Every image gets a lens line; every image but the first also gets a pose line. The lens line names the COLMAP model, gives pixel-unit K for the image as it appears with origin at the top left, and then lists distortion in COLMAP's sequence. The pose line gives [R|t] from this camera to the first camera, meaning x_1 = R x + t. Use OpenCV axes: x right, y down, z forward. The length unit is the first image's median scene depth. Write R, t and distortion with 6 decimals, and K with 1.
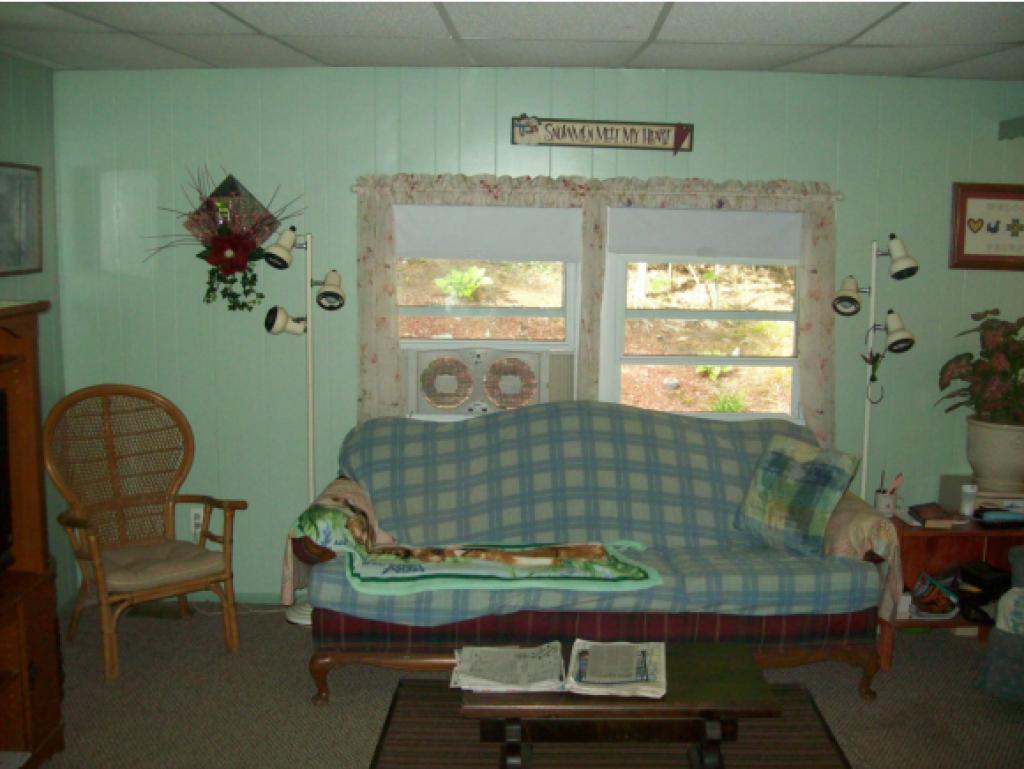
lens RADIAL K [[1087.6, 0, 512.0], [0, 1087.6, 384.5], [0, 0, 1]] dist [-0.192290, 0.163602]
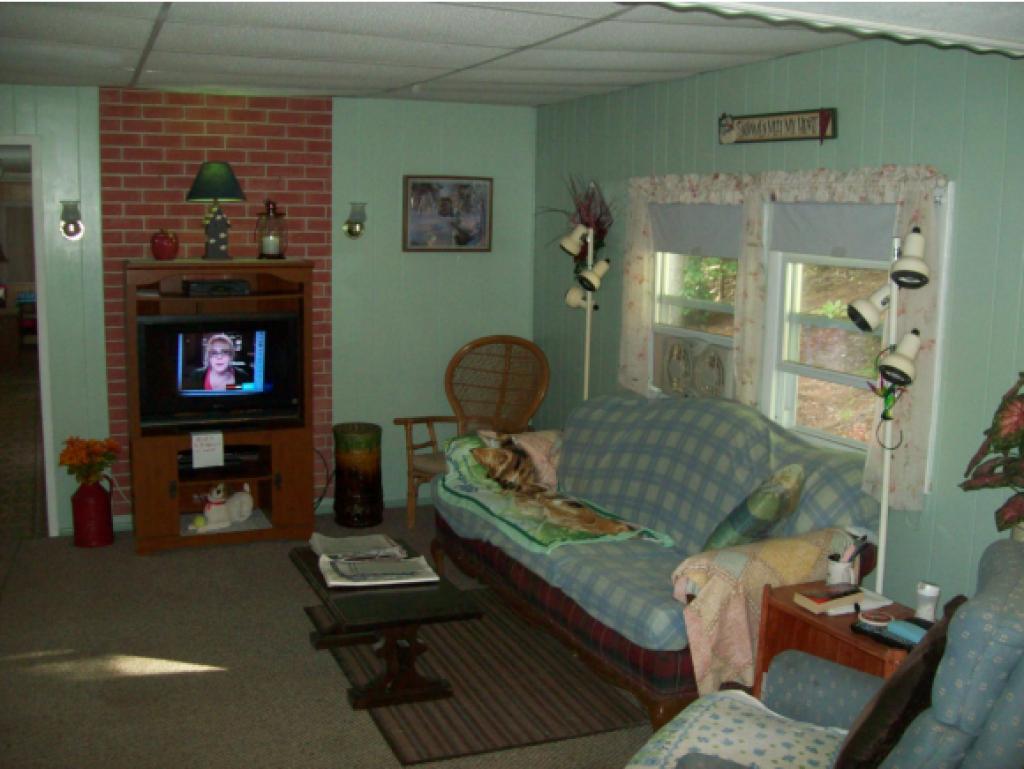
lens RADIAL K [[1087.6, 0, 512.0], [0, 1087.6, 384.5], [0, 0, 1]] dist [-0.192290, 0.163602]
pose [[0.414824, 0.132007, -0.900275, 0.878195], [-0.125767, 0.988242, 0.086956, -0.058992], [0.901168, 0.077153, 0.426549, 0.401925]]
